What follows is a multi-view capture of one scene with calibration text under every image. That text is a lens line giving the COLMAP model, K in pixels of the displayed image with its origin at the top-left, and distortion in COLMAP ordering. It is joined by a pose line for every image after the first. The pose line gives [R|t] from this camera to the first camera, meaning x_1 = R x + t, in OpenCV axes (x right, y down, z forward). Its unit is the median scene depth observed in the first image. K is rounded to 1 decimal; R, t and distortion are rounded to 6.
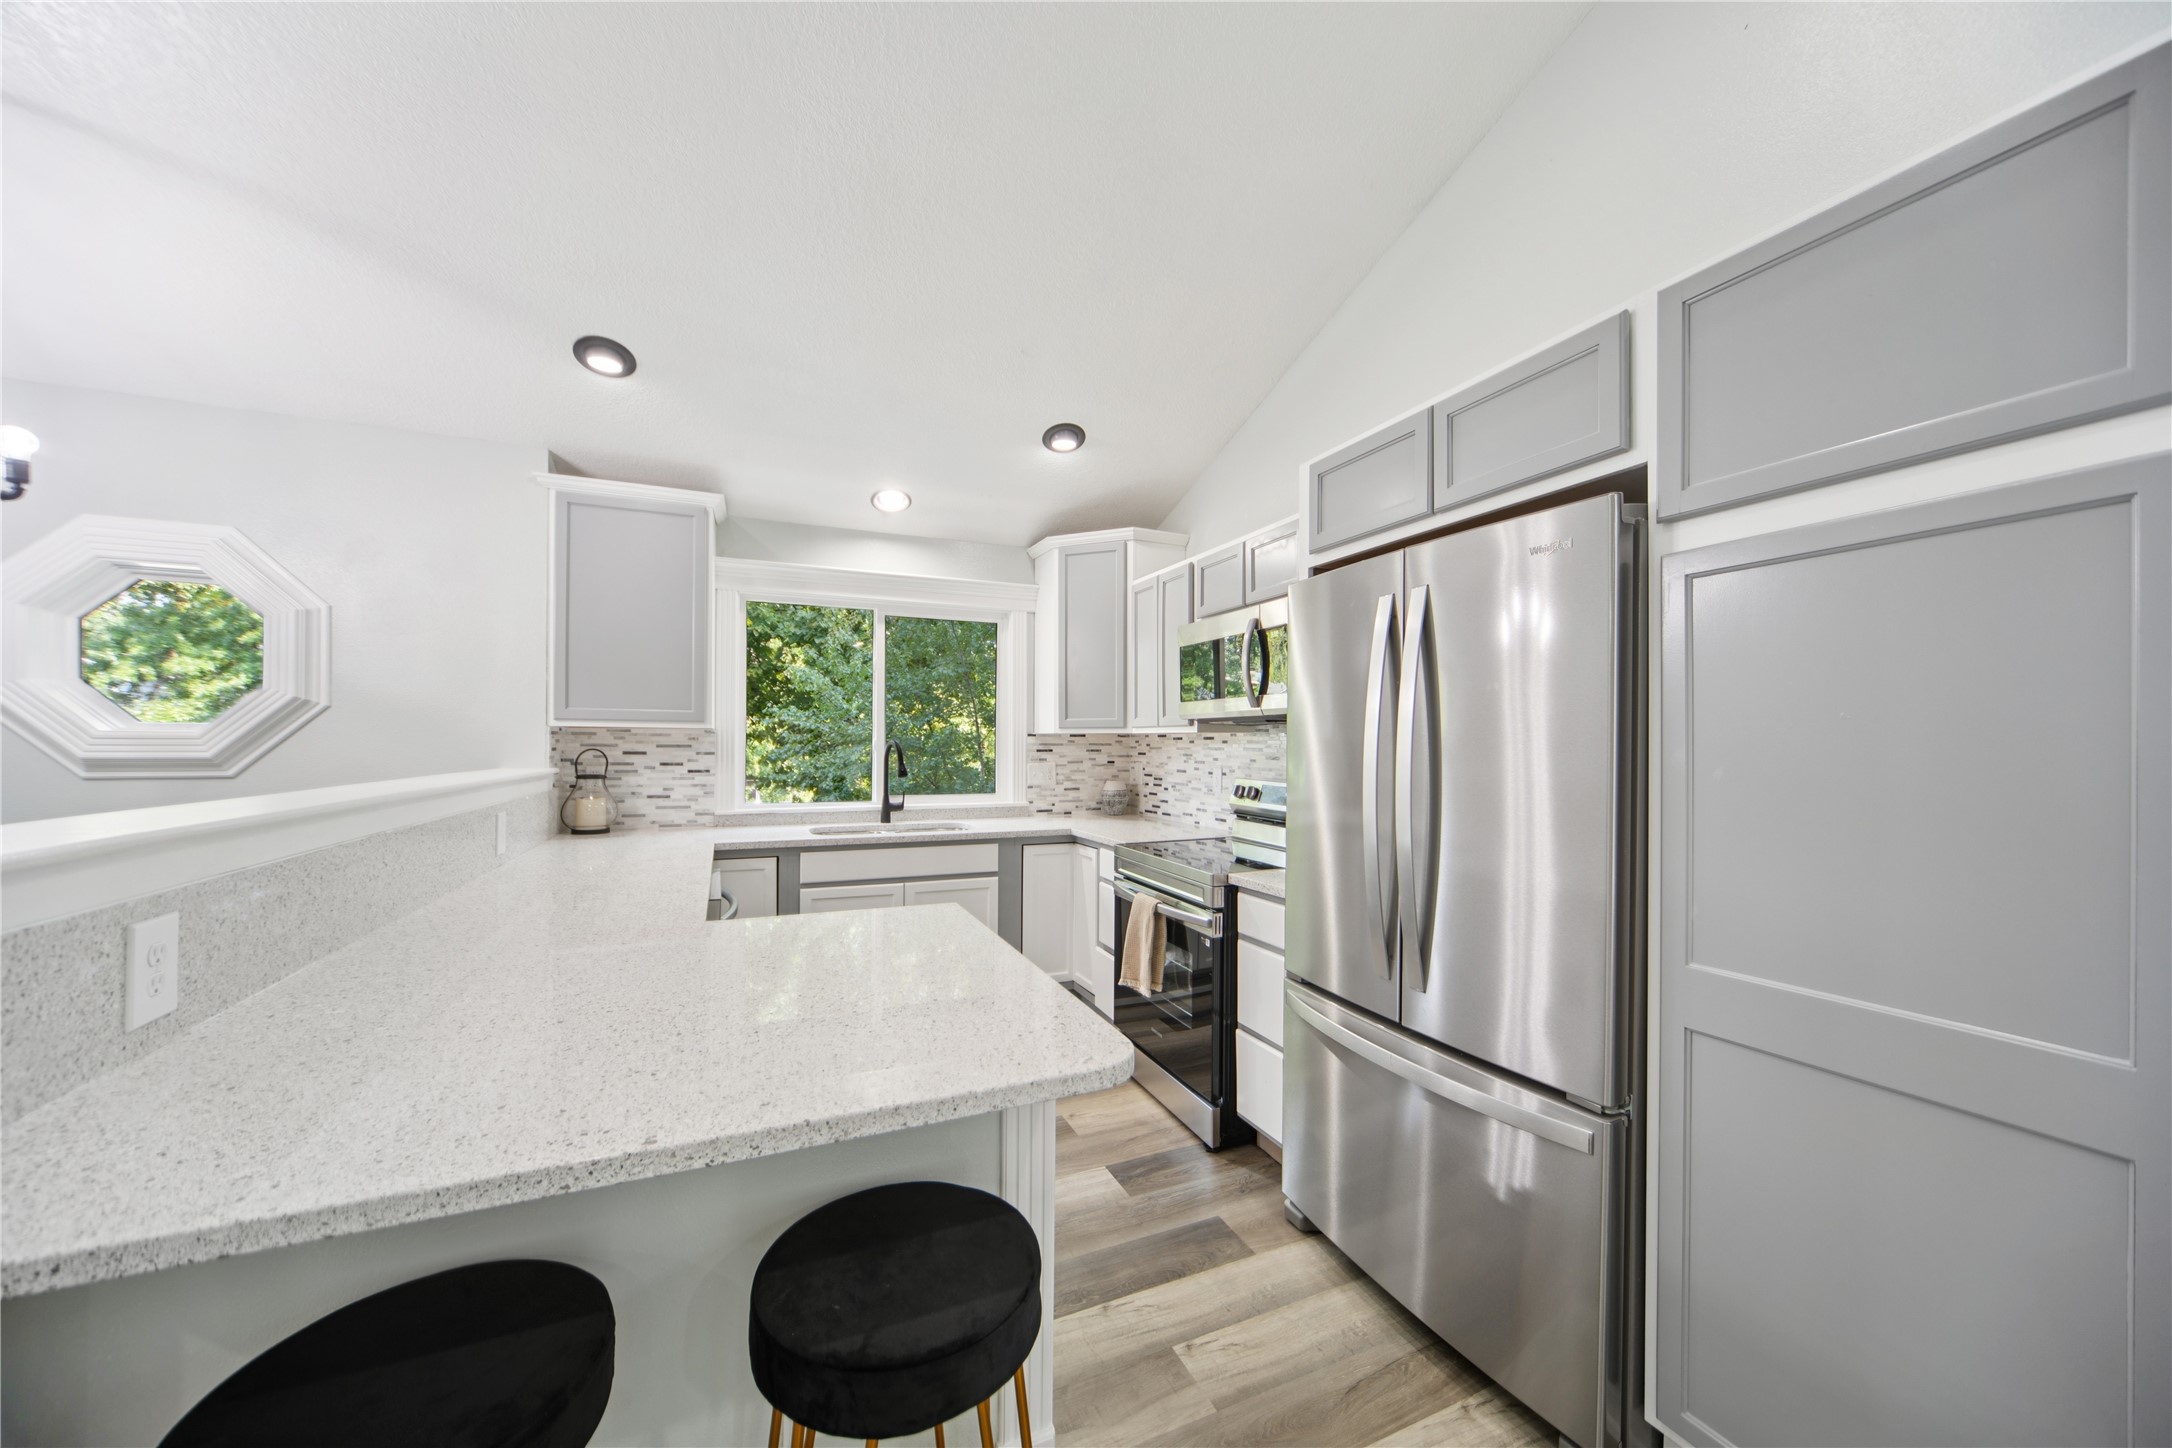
lens RADIAL K [[775.4, 0, 1097.9], [0, 775.4, 746.7], [0, 0, 1]] dist [-0.001501, -0.000069]
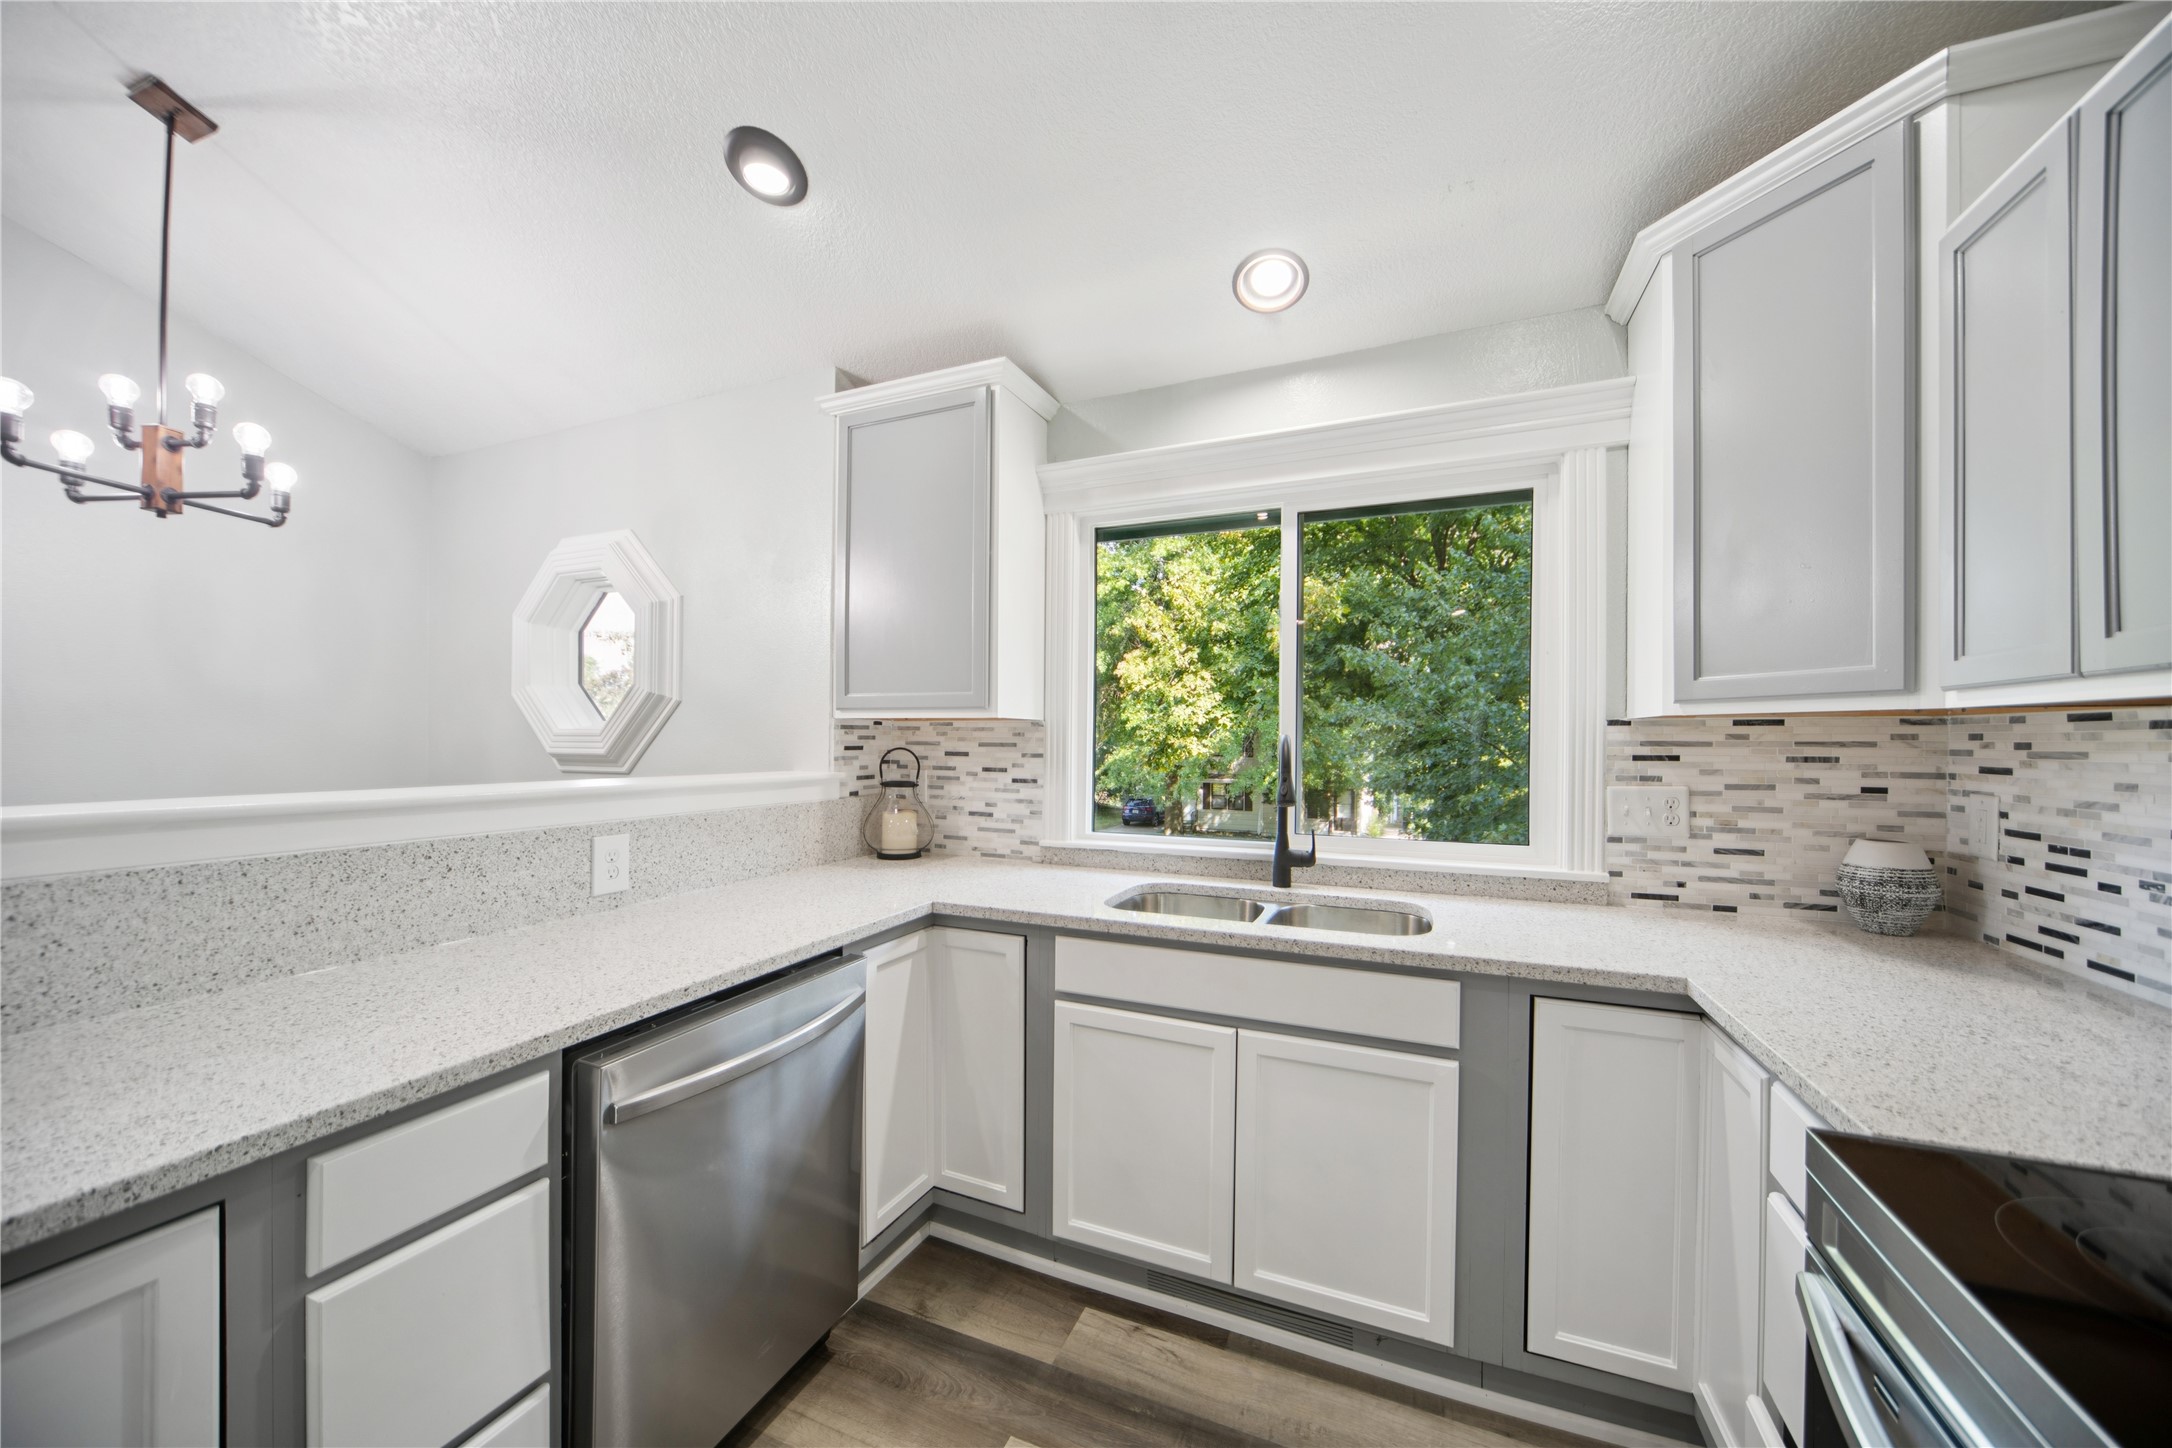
lens RADIAL K [[788.7, 0, 1084.0], [0, 788.7, 744.0], [0, 0, 1]] dist [-0.006750, 0.000241]
pose [[0.683137, 0.001958, -0.730288, 0.038920], [-0.004440, 0.999989, -0.001472, -0.000706], [0.730277, 0.004248, 0.683138, 0.536962]]
